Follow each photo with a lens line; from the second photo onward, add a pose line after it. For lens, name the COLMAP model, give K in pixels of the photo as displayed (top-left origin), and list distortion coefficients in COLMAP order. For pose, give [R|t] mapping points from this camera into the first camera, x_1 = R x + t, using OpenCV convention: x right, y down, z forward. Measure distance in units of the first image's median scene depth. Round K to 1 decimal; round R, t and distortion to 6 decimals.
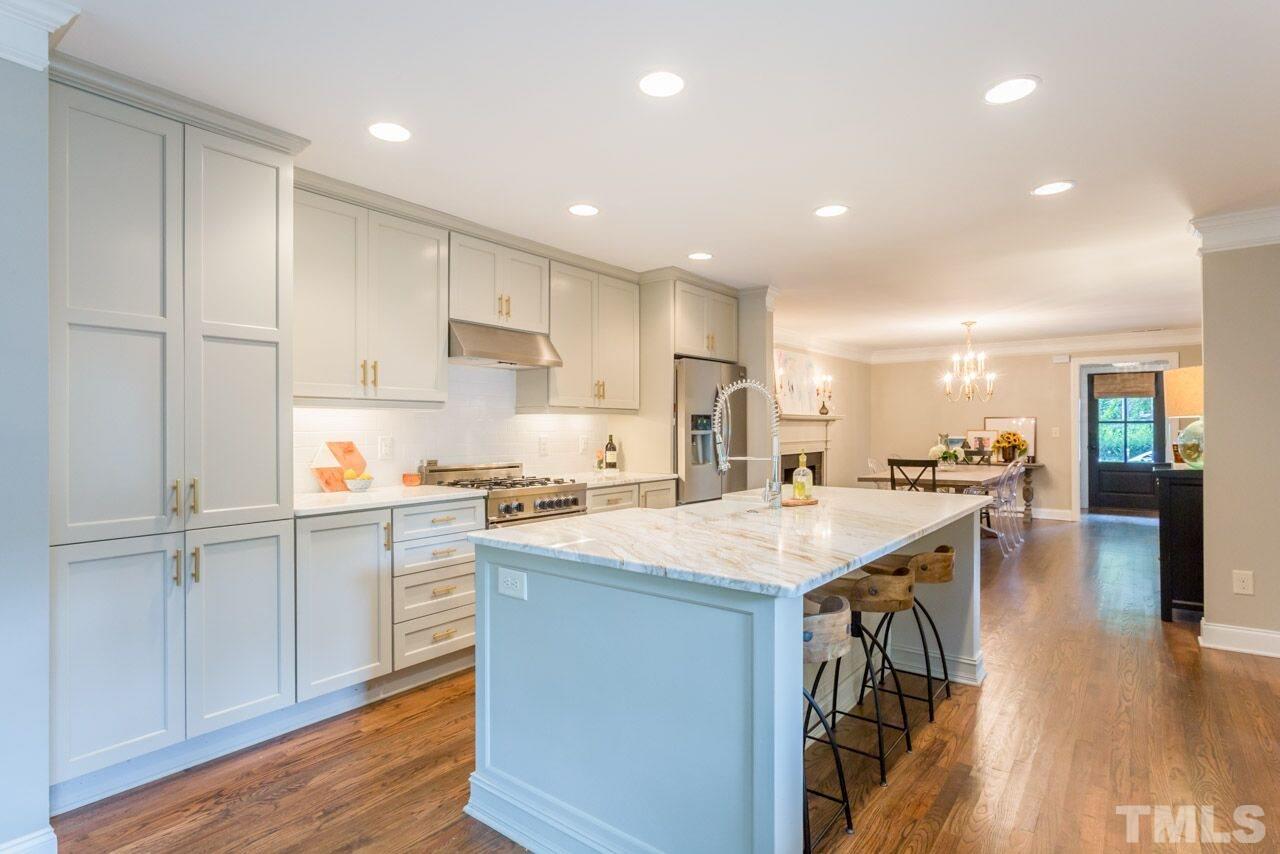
lens RADIAL K [[643.4, 0, 646.8], [0, 643.4, 425.0], [0, 0, 1]] dist [0.004103, 0.001302]
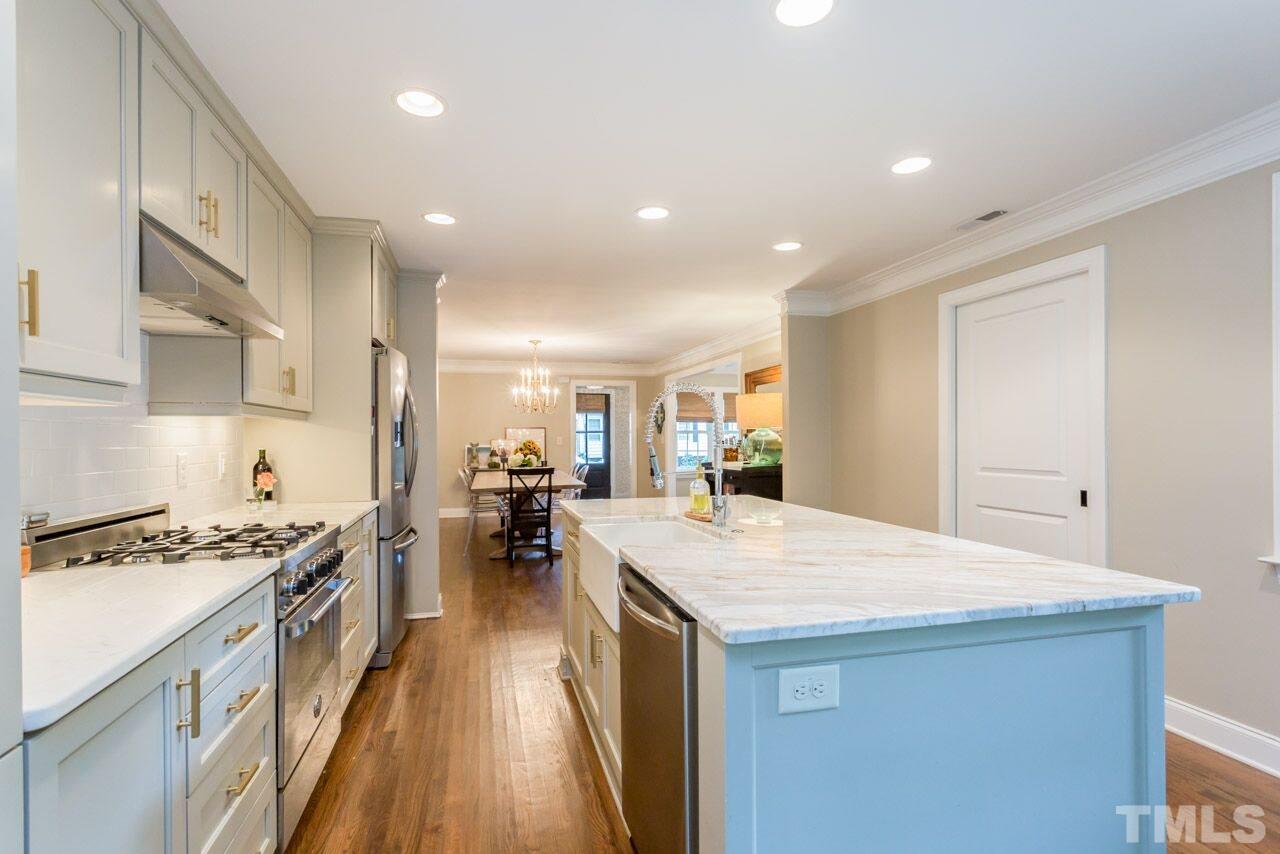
lens RADIAL K [[616.3, 0, 646.2], [0, 616.3, 427.5], [0, 0, 1]] dist [0.004393, 0.001097]
pose [[0.610465, 0.009114, 0.791991, -0.316679], [-0.000737, 0.999940, -0.010939, -0.000852], [-0.792043, 0.006094, 0.610435, 0.304699]]
